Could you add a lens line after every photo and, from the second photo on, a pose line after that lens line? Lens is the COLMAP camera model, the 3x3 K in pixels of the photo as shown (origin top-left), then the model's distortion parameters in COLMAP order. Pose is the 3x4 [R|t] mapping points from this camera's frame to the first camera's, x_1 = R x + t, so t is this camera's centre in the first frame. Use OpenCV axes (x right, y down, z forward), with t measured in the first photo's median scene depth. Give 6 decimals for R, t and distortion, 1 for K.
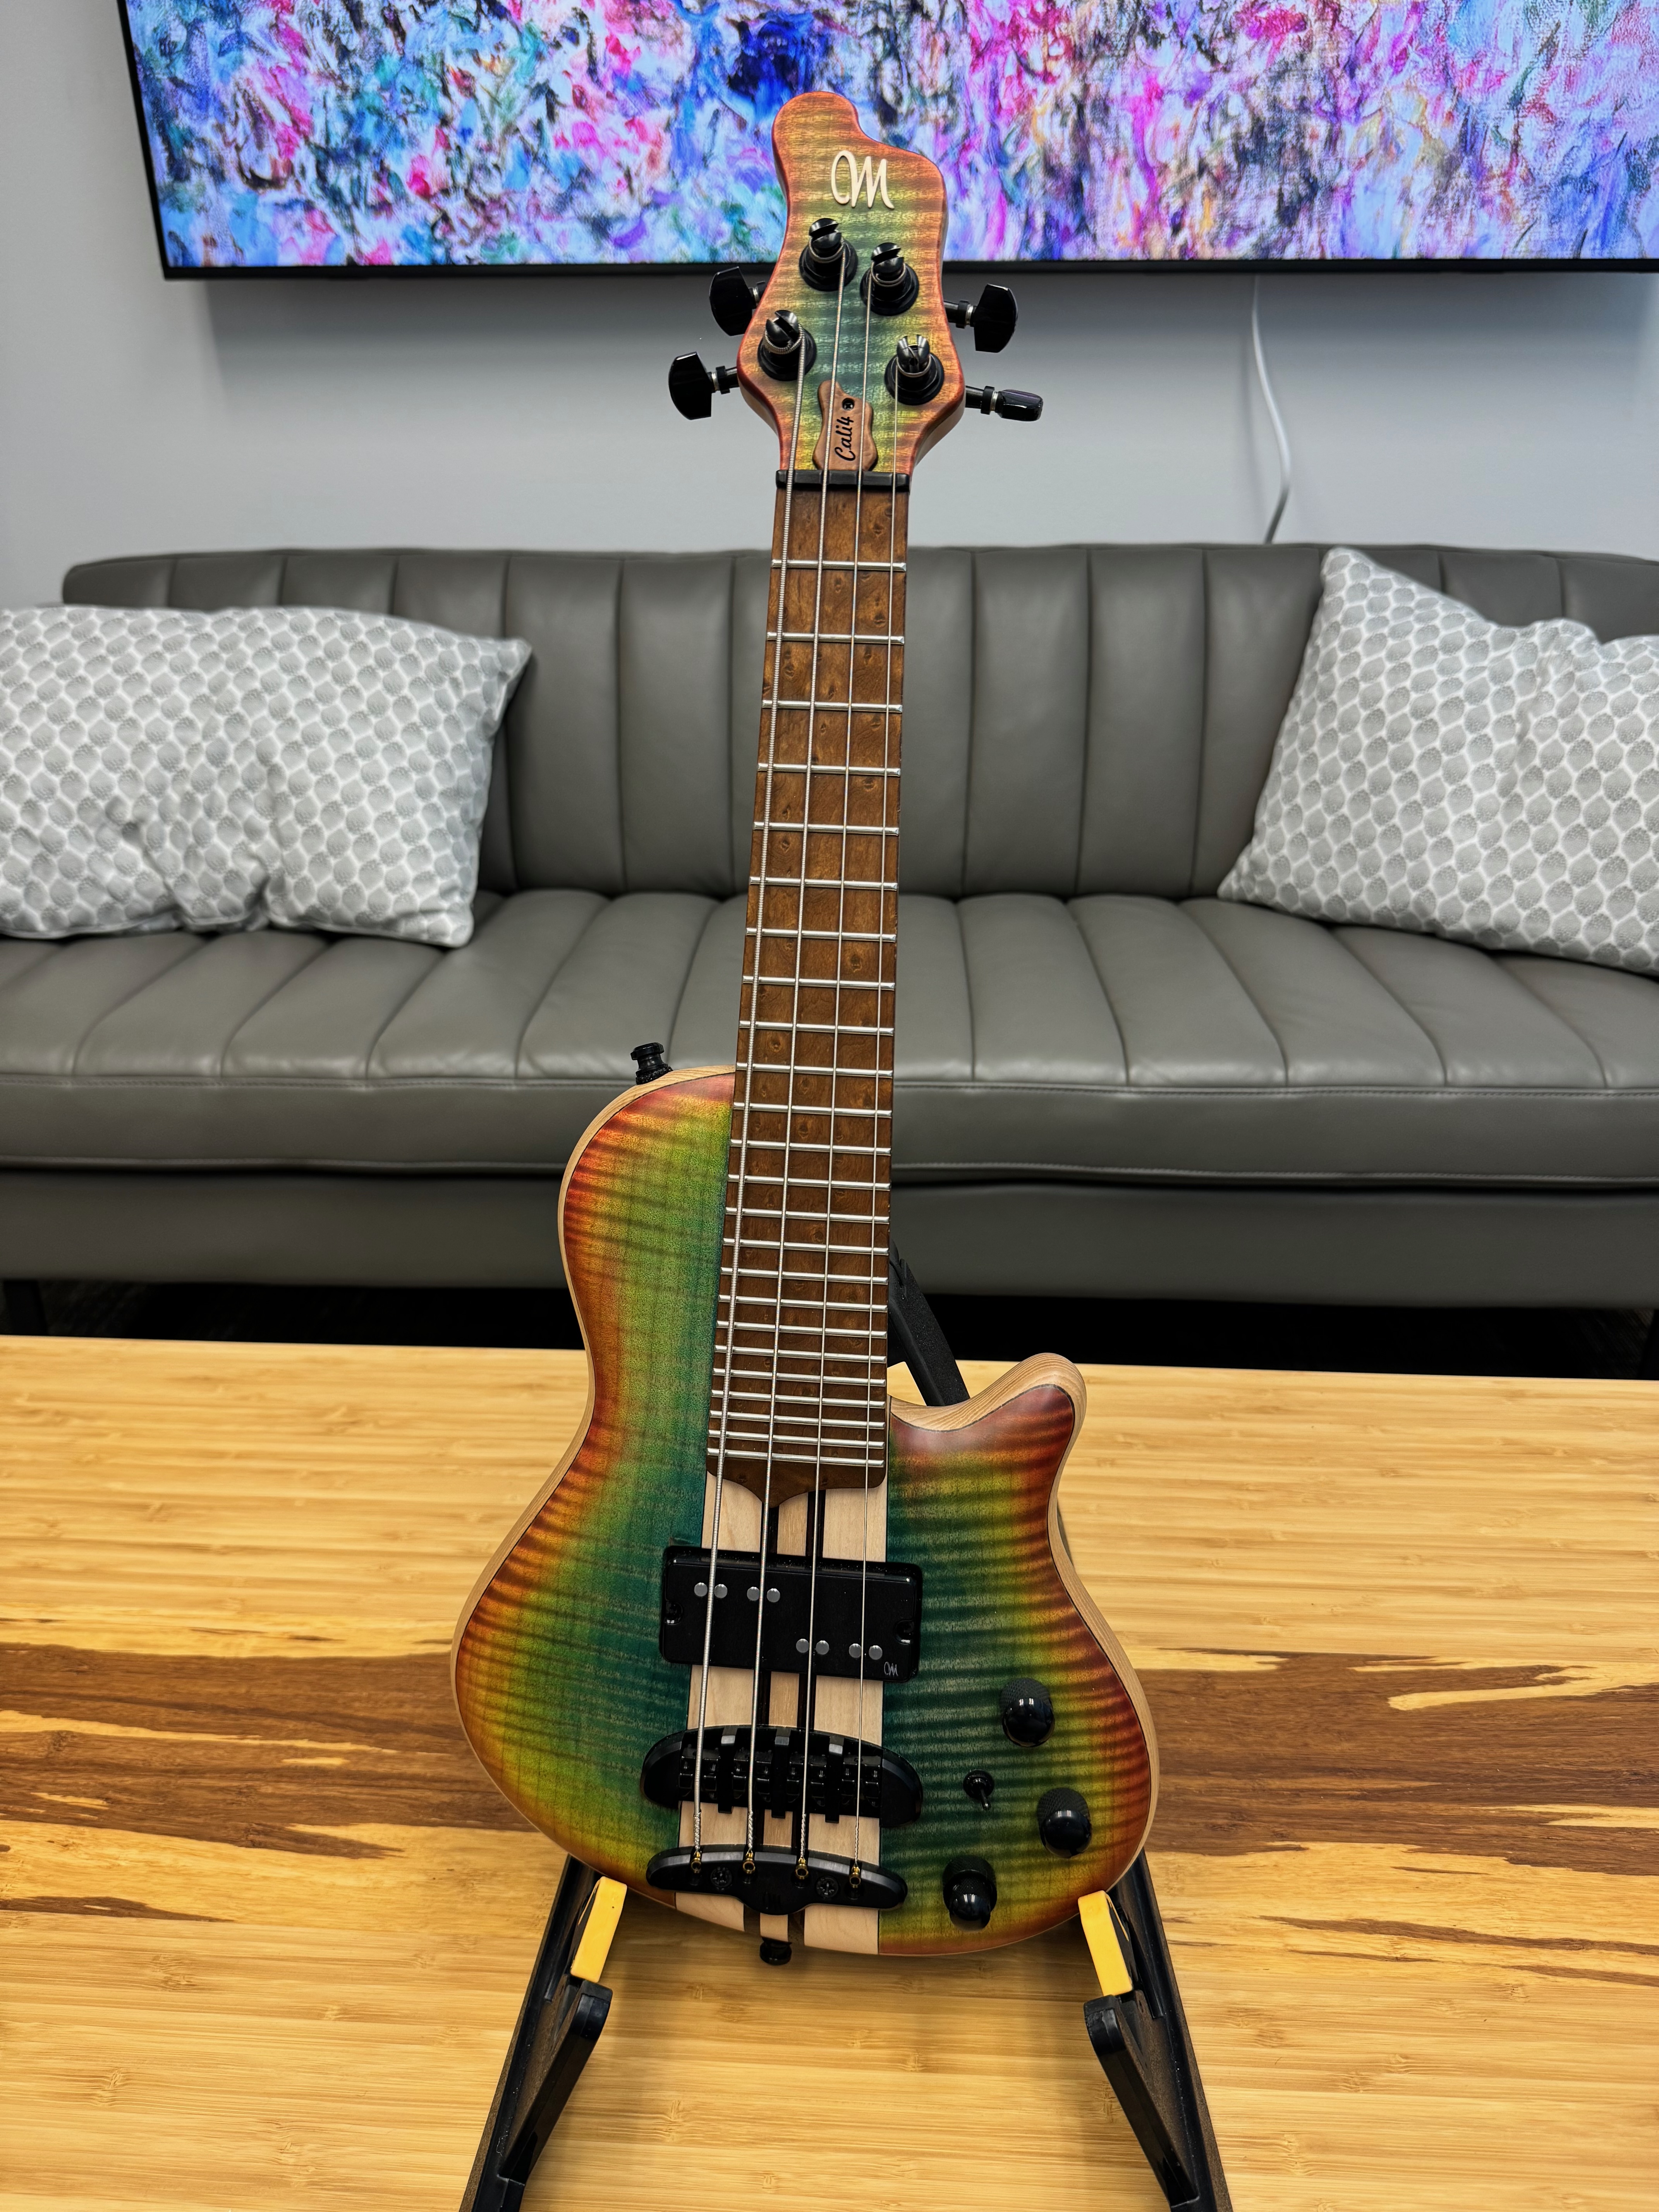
lens RADIAL K [[1587.2, 0, 847.1], [0, 1587.2, 1104.8], [0, 0, 1]] dist [0.005410, -0.021305]
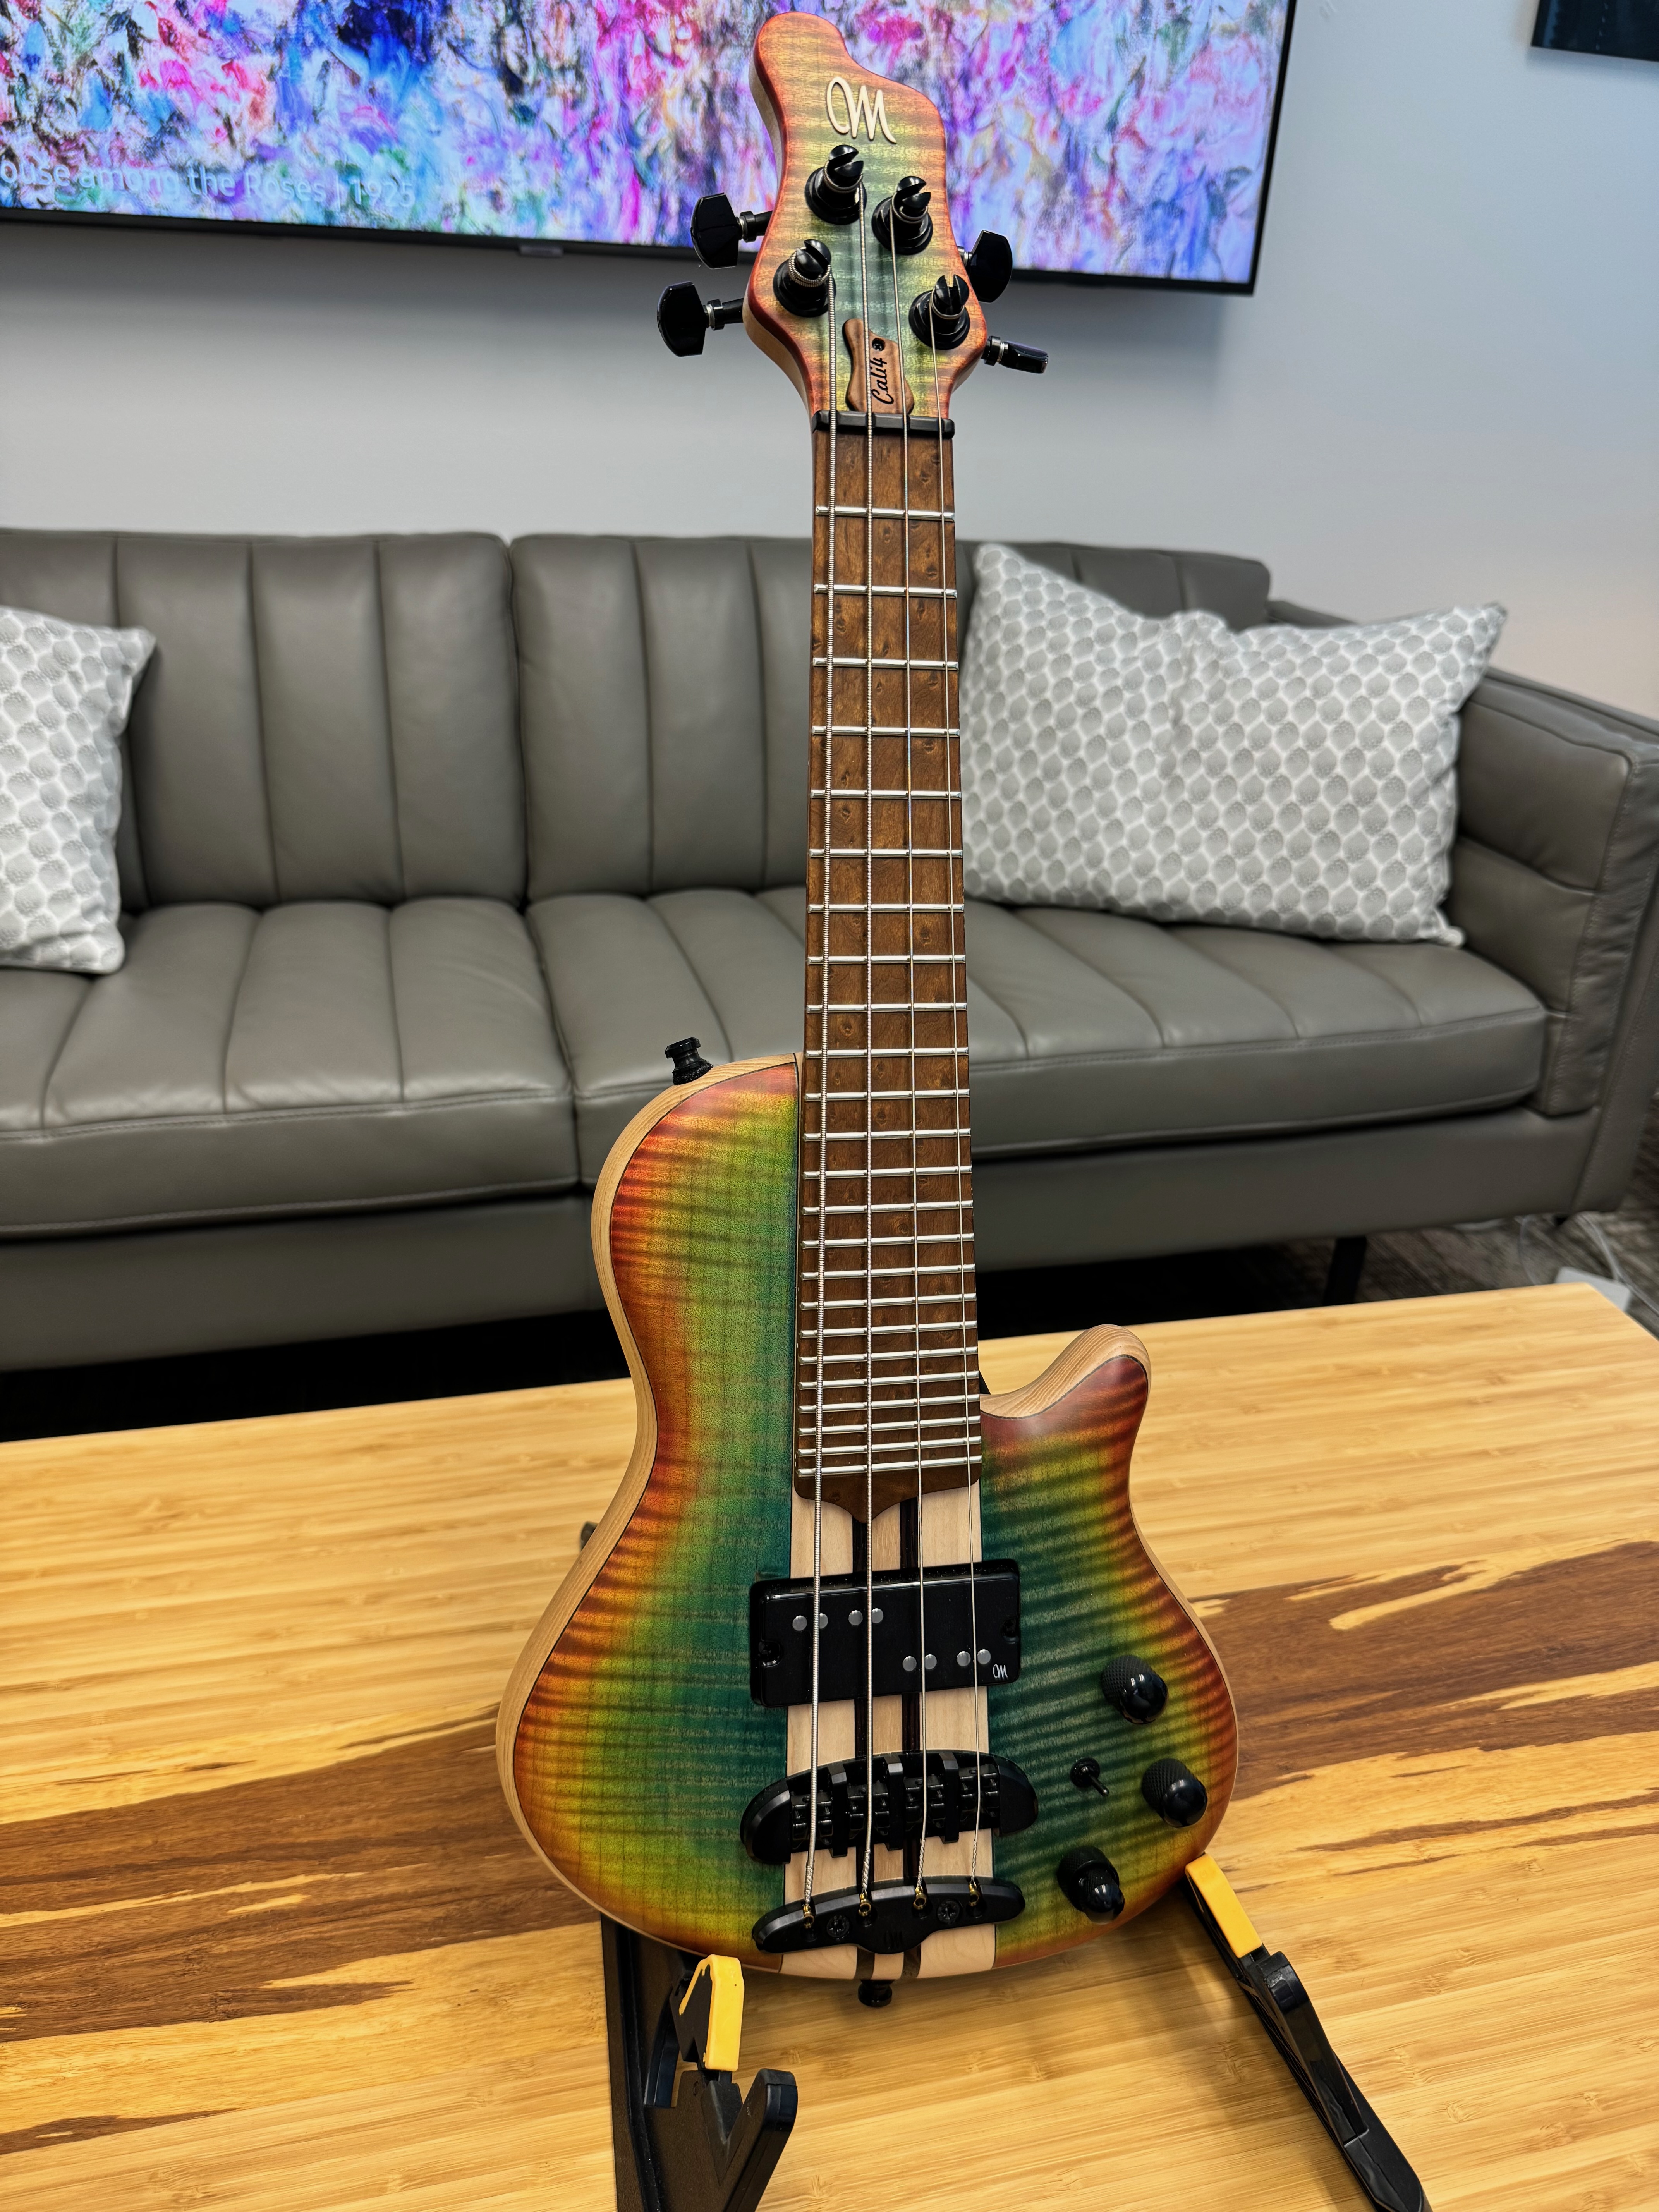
lens RADIAL K [[1587.2, 0, 836.4], [0, 1587.2, 1109.4], [0, 0, 1]] dist [0.005410, -0.021305]
pose [[0.957090, -0.081346, 0.278139, -0.131737], [0.081911, 0.996593, 0.009610, 0.000152], [-0.277973, 0.013585, 0.960493, 0.043929]]
